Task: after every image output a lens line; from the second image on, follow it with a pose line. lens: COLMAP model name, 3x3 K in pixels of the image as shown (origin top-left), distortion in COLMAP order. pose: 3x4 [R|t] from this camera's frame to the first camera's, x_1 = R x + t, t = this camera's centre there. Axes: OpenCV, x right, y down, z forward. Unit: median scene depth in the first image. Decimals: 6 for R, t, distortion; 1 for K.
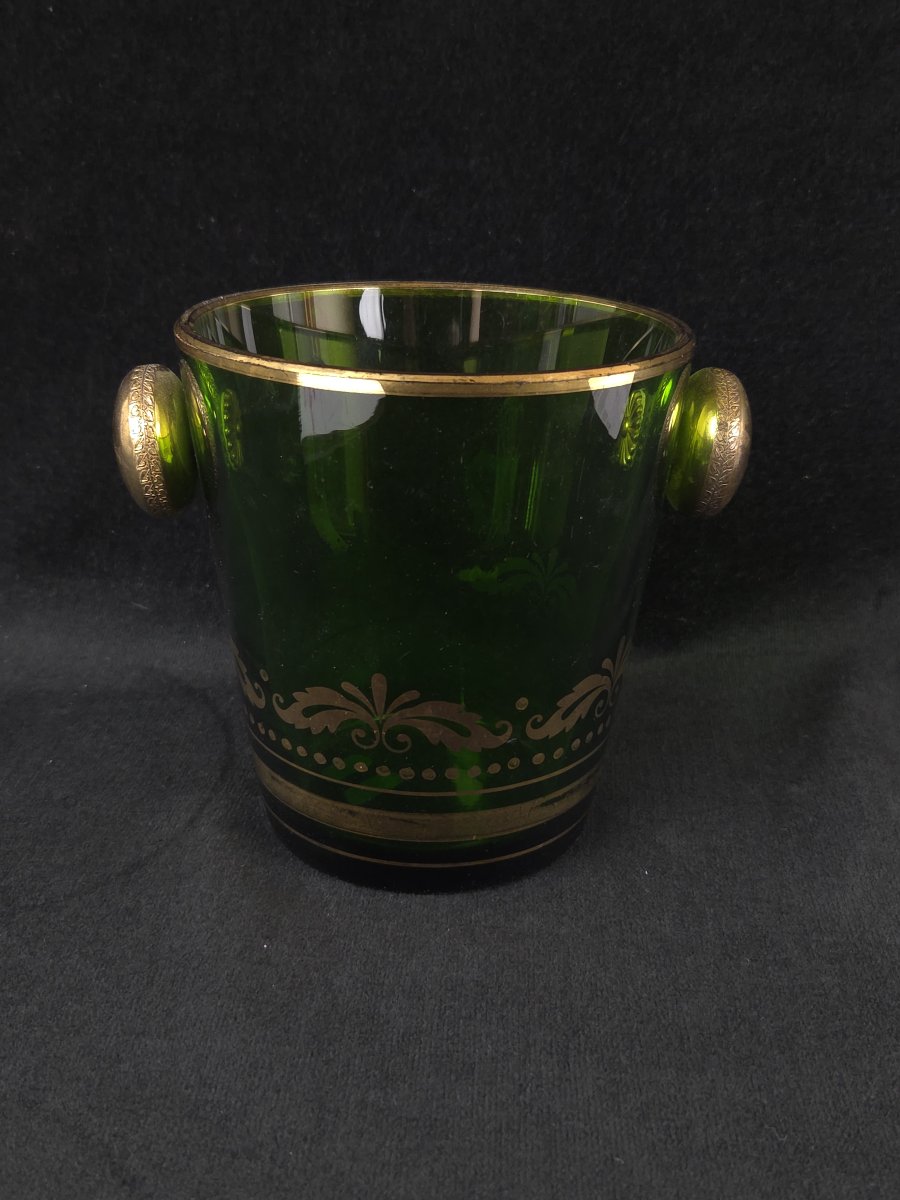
lens RADIAL K [[1379.5, 0, 440.4], [0, 1379.5, 606.0], [0, 0, 1]] dist [0.032637, -0.003521]
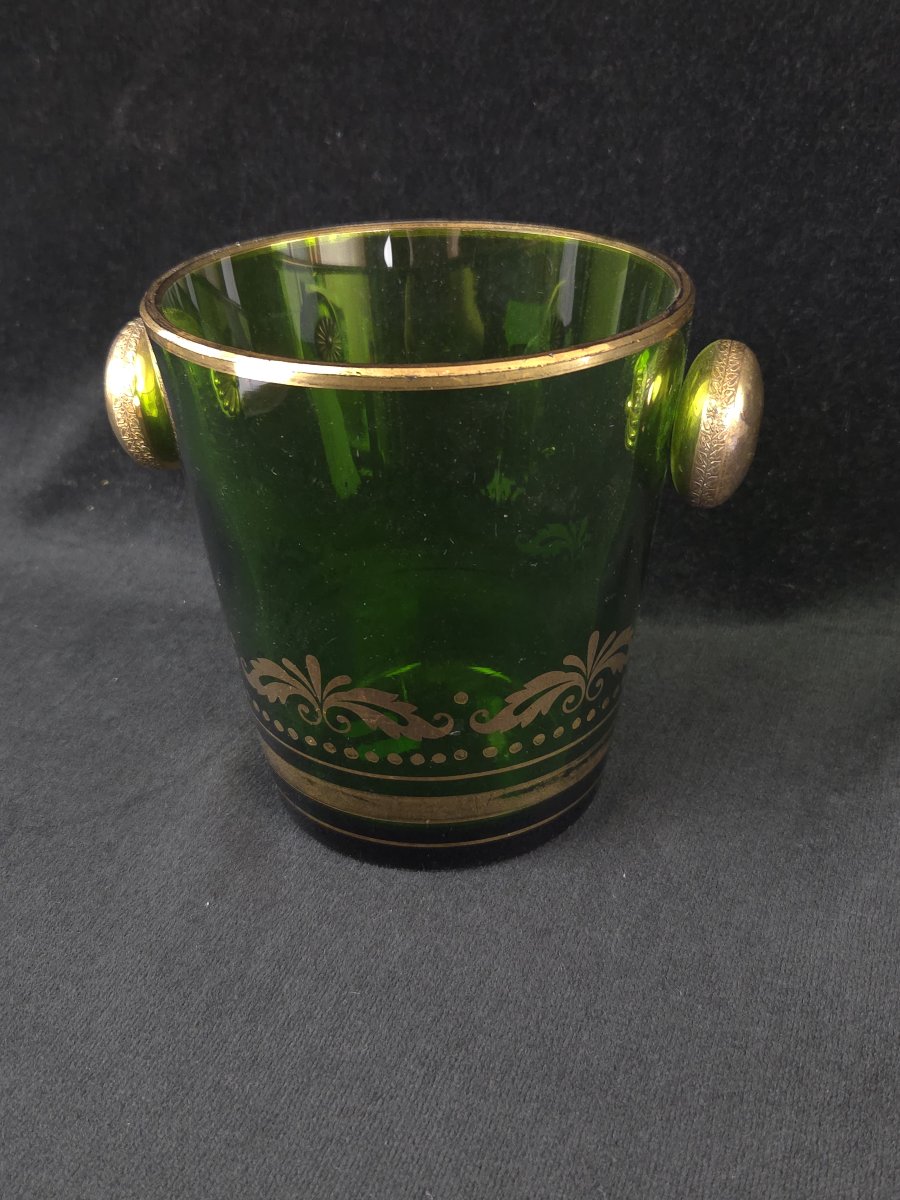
lens RADIAL K [[1377.0, 0, 454.5], [0, 1377.0, 597.6], [0, 0, 1]] dist [0.033093, -0.015692]
pose [[0.958832, 0.089366, -0.269544, 0.302473], [-0.060562, 0.991706, 0.113363, -0.104802], [0.277440, -0.092372, 0.956292, 0.092350]]
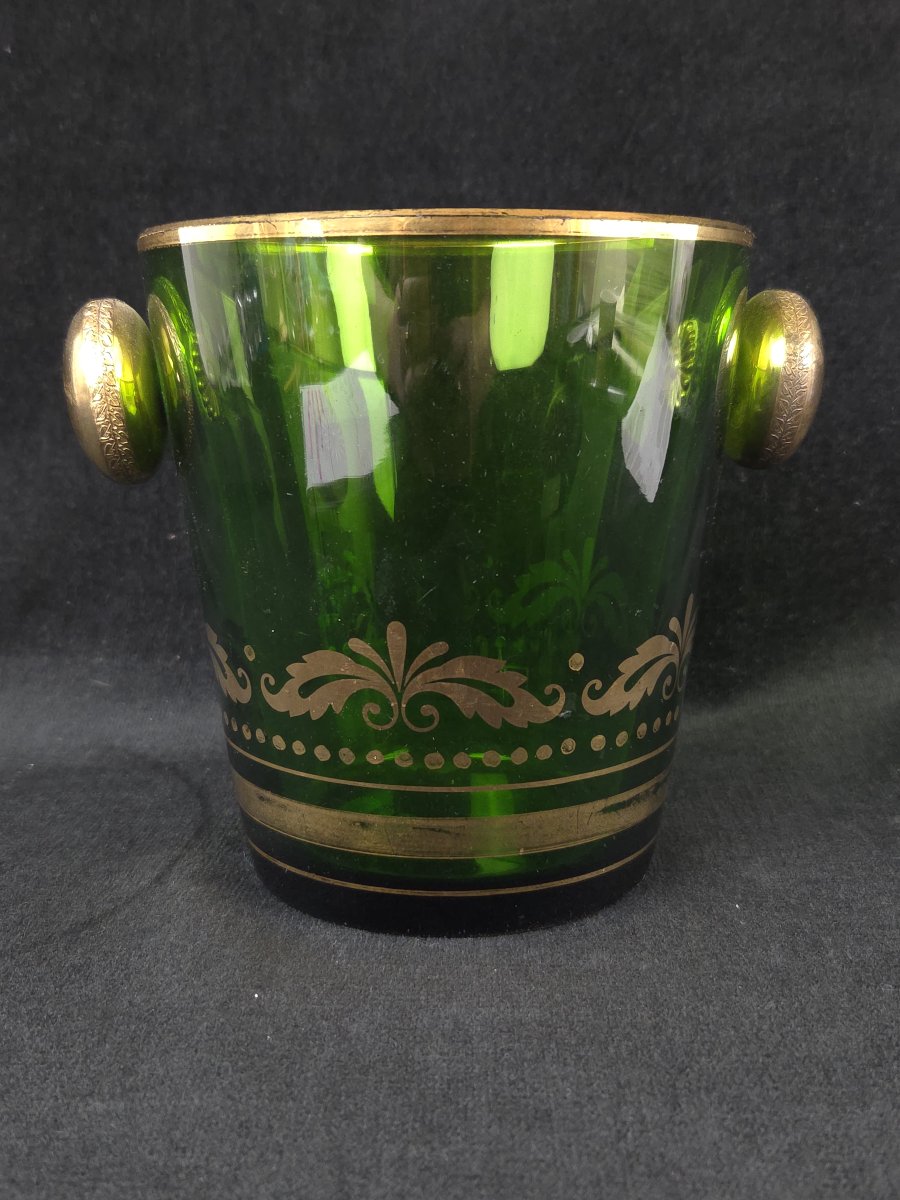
lens RADIAL K [[1384.1, 0, 446.8], [0, 1384.1, 598.1], [0, 0, 1]] dist [0.029204, -0.034525]
pose [[0.998942, -0.036138, 0.028443, -0.036192], [0.041023, 0.979763, -0.195912, 0.186062], [-0.020787, 0.196872, 0.980209, 0.210827]]
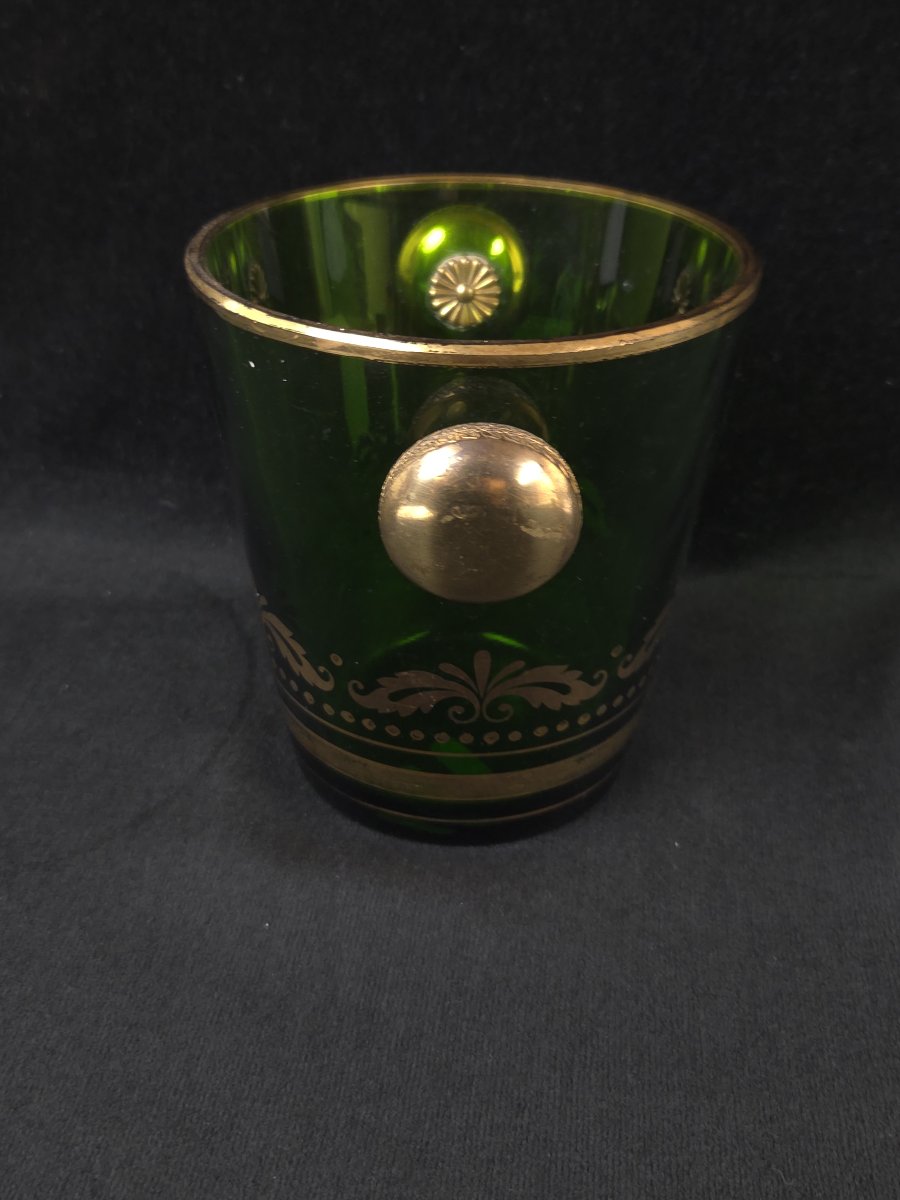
lens RADIAL K [[1384.1, 0, 446.8], [0, 1384.1, 598.1], [0, 0, 1]] dist [0.029204, -0.034525]
pose [[0.997848, 0.027186, -0.059675, 0.048751], [-0.017437, 0.987254, 0.158193, -0.132718], [0.063215, -0.156812, 0.985603, 0.091013]]
